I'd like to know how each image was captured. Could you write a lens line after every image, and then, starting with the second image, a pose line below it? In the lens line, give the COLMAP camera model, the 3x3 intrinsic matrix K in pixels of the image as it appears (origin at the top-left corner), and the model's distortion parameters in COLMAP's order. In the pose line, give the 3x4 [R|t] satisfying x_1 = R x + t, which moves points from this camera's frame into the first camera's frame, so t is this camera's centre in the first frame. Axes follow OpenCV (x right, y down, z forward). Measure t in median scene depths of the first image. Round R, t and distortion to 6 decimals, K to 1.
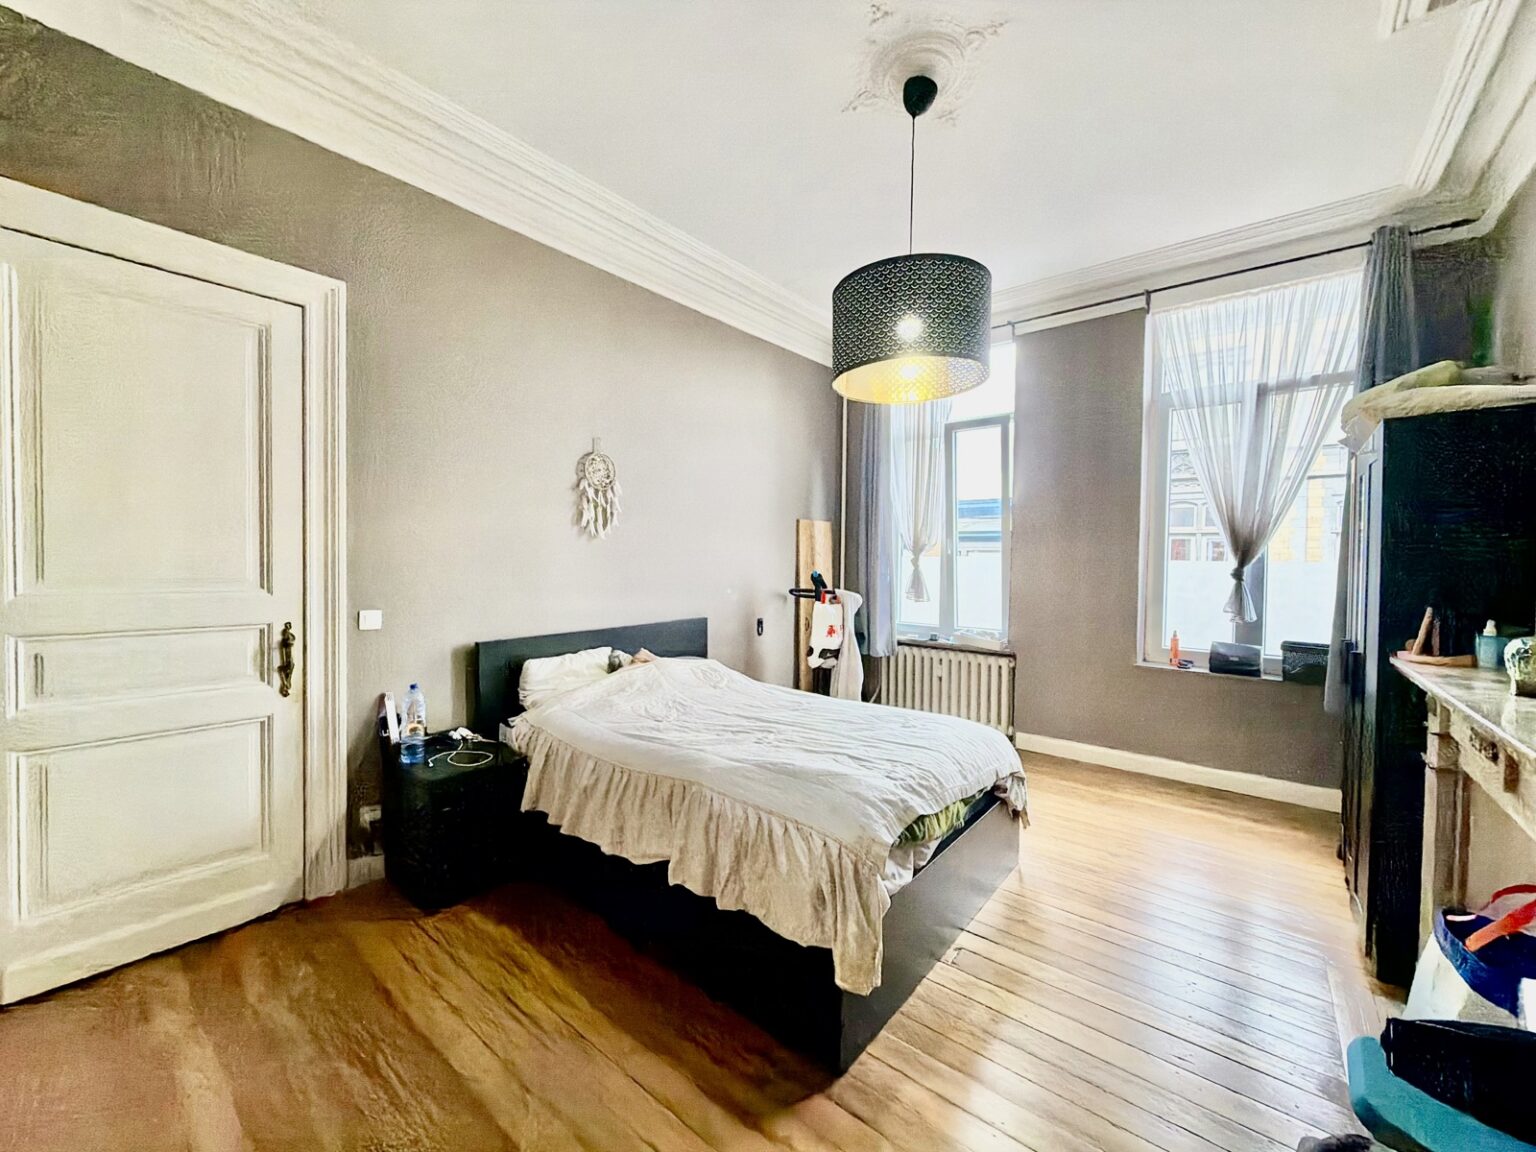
lens RADIAL K [[609.2, 0, 769.1], [0, 609.2, 570.8], [0, 0, 1]] dist [-0.003139, 0.000319]
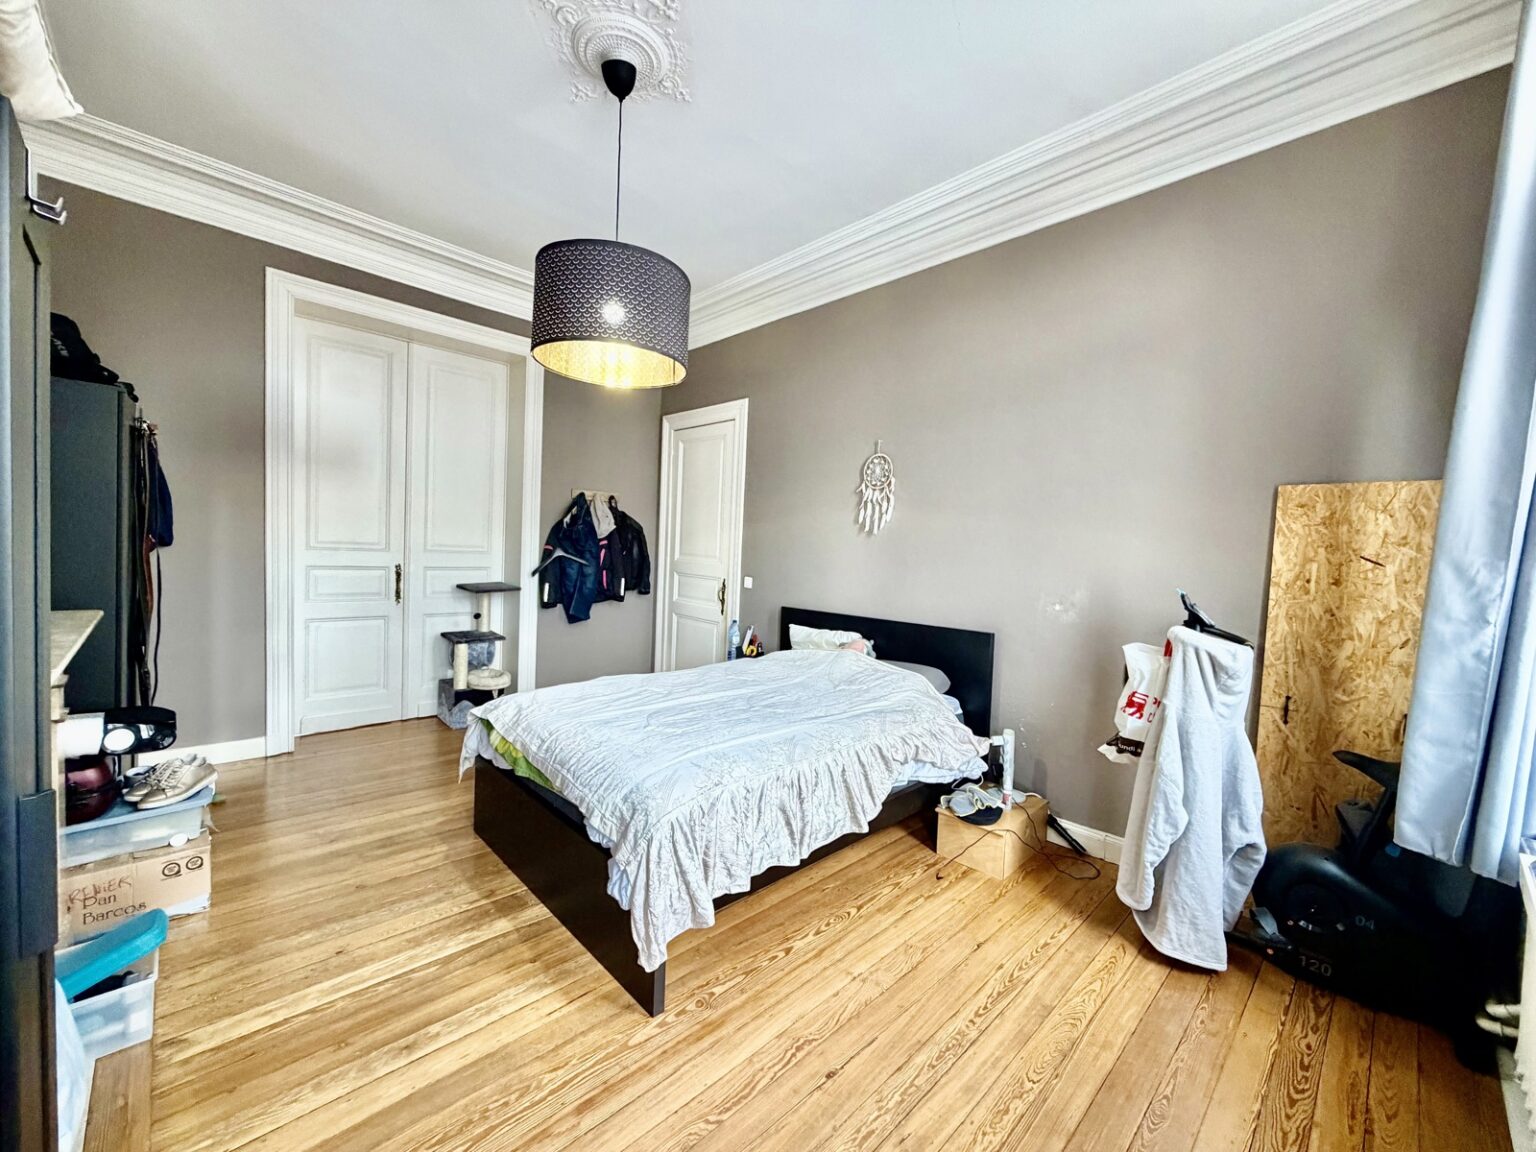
lens RADIAL K [[609.2, 0, 769.1], [0, 609.2, 570.8], [0, 0, 1]] dist [-0.003139, 0.000319]
pose [[-0.121544, 0.021476, -0.992354, 0.854735], [-0.065452, 0.997417, 0.029602, -0.007593], [0.990426, 0.068550, -0.119824, 0.985297]]
